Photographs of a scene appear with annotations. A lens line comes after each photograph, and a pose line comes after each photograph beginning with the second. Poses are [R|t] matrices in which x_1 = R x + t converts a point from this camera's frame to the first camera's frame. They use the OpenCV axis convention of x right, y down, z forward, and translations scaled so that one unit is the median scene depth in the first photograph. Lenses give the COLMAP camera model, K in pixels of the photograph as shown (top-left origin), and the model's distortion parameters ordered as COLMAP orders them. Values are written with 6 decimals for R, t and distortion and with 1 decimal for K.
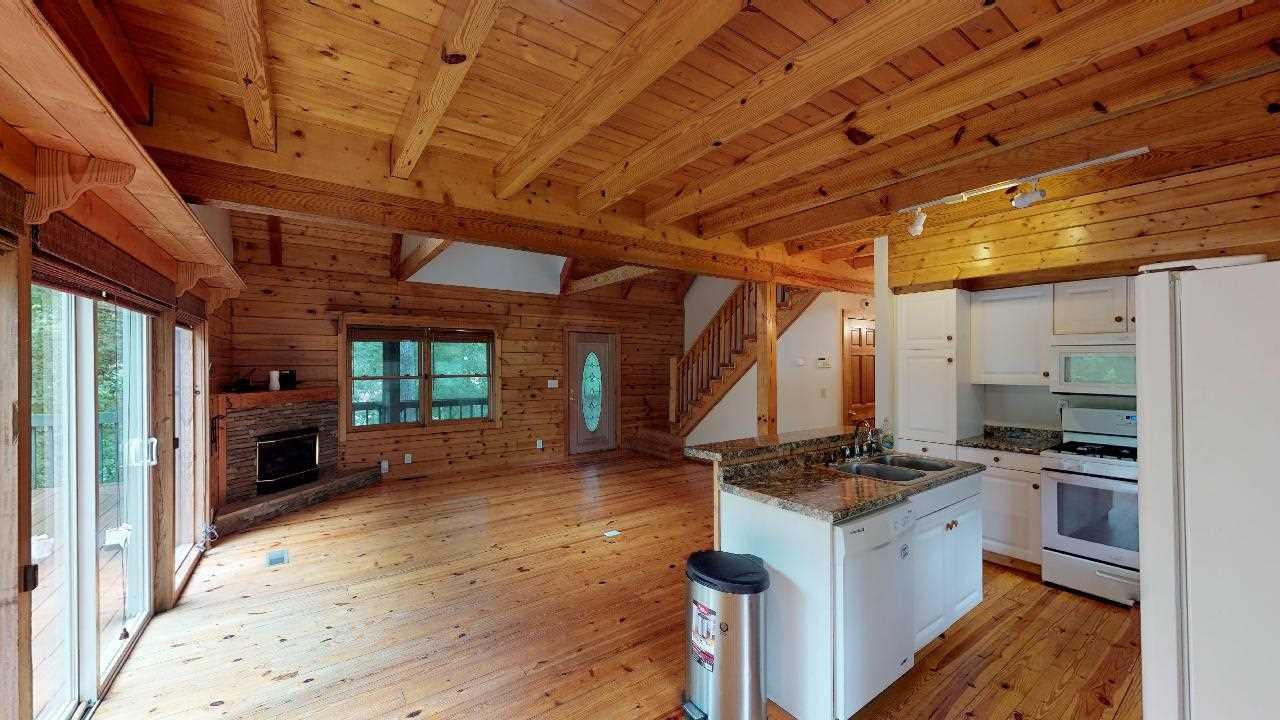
lens RADIAL K [[457.8, 0, 648.4], [0, 457.8, 366.9], [0, 0, 1]] dist [-0.000732, 0.000191]
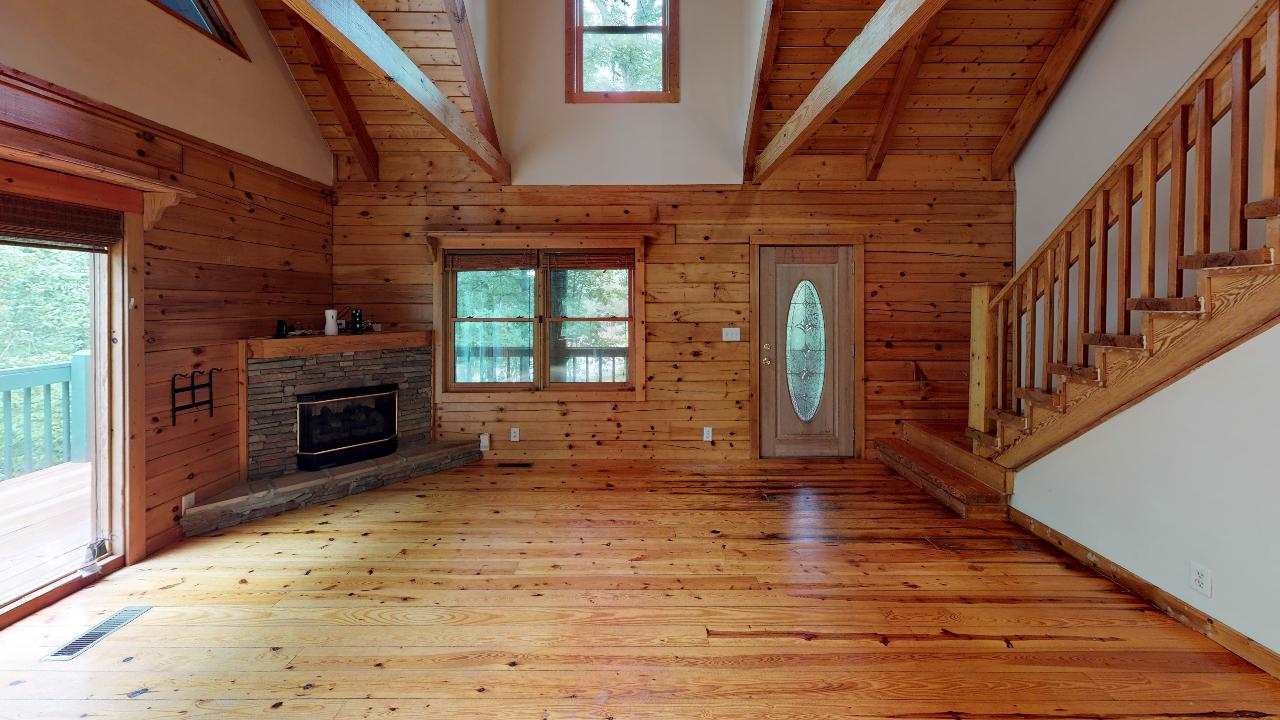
lens RADIAL K [[457.8, 0, 653.7], [0, 457.8, 303.4], [0, 0, 1]] dist [-0.000732, 0.000191]
pose [[0.817935, 0.001082, -0.575310, 0.055343], [-0.003168, 0.999992, -0.002623, -0.001806], [0.575302, 0.003968, 0.817932, 0.487909]]
